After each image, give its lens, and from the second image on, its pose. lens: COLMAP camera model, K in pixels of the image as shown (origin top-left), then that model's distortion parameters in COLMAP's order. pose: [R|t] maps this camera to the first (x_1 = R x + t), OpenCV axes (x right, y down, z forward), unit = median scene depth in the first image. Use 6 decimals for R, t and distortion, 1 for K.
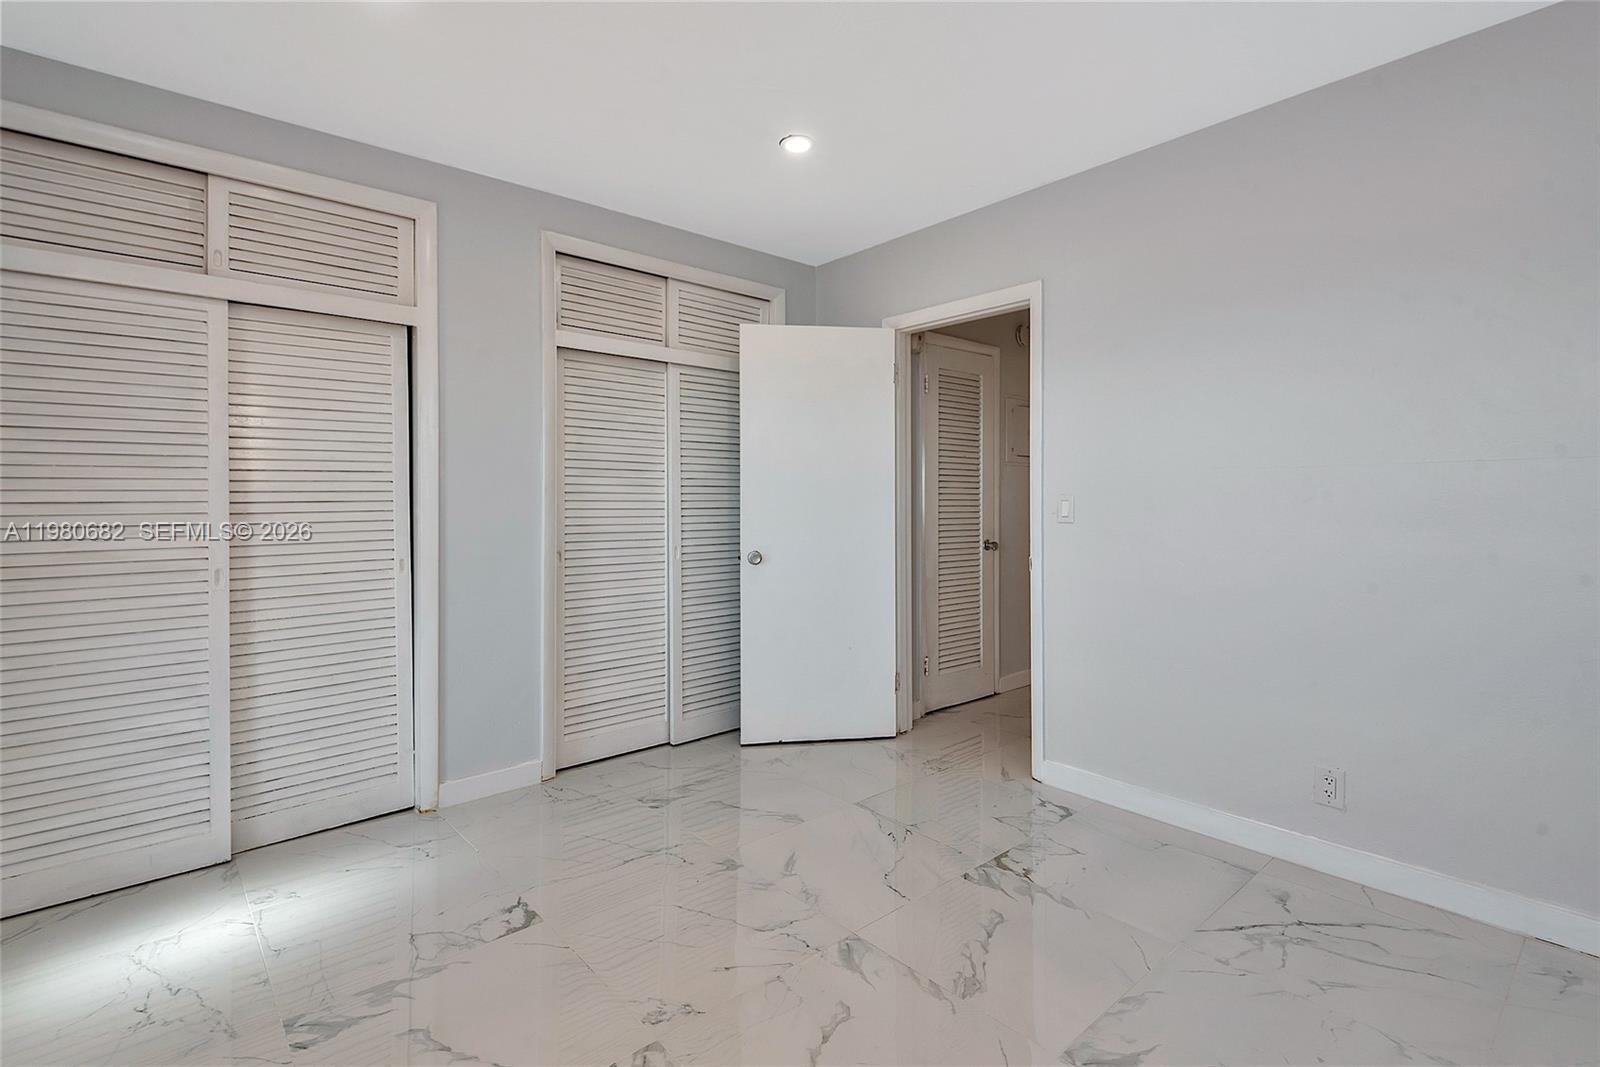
lens RADIAL K [[746.4, 0, 818.9], [0, 746.4, 498.4], [0, 0, 1]] dist [0.051205, -0.026802]
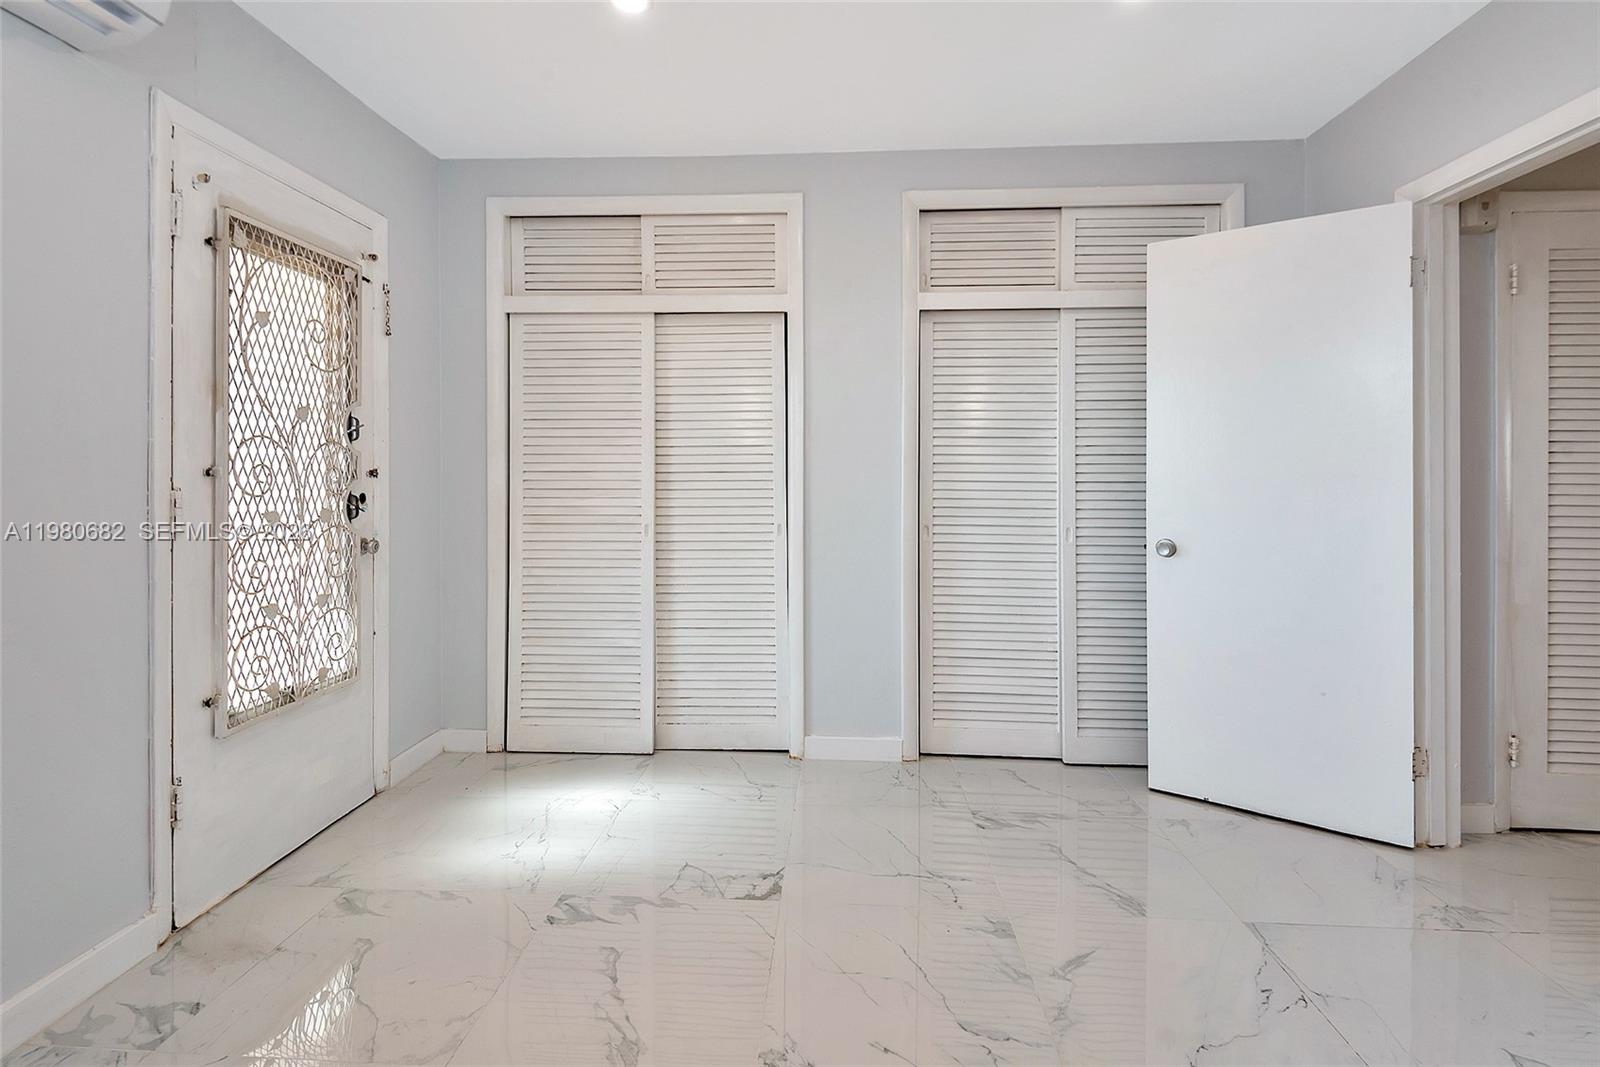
lens RADIAL K [[763.4, 0, 806.4], [0, 763.4, 474.6], [0, 0, 1]] dist [0.032605, -0.017767]
pose [[0.706783, 0.007089, -0.707395, 0.238589], [-0.002199, 0.999967, 0.007824, -0.000909], [0.707427, -0.003975, 0.706775, 0.214822]]
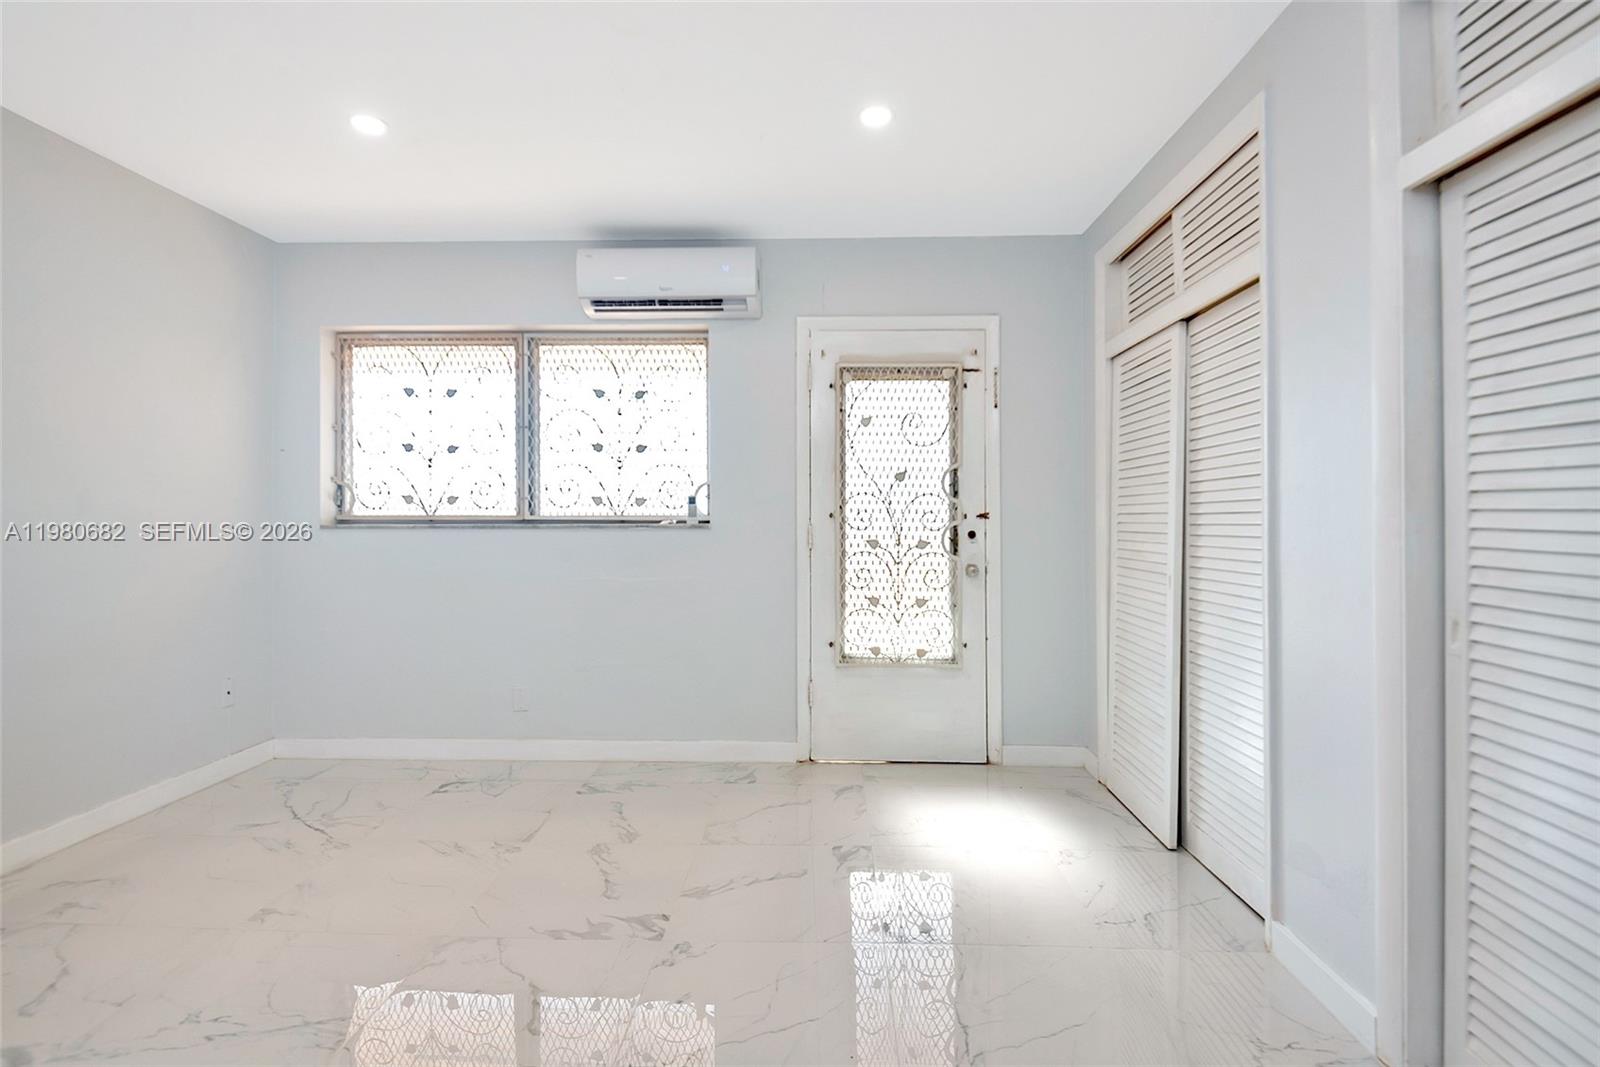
lens RADIAL K [[776.4, 0, 801.6], [0, 776.4, 515.4], [0, 0, 1]] dist [0.001022, 0.000060]
pose [[-0.704030, -0.000014, -0.710170, 0.277517], [0.002035, 0.999996, -0.002037, 0.006401], [0.710167, -0.002879, -0.704027, 1.070954]]
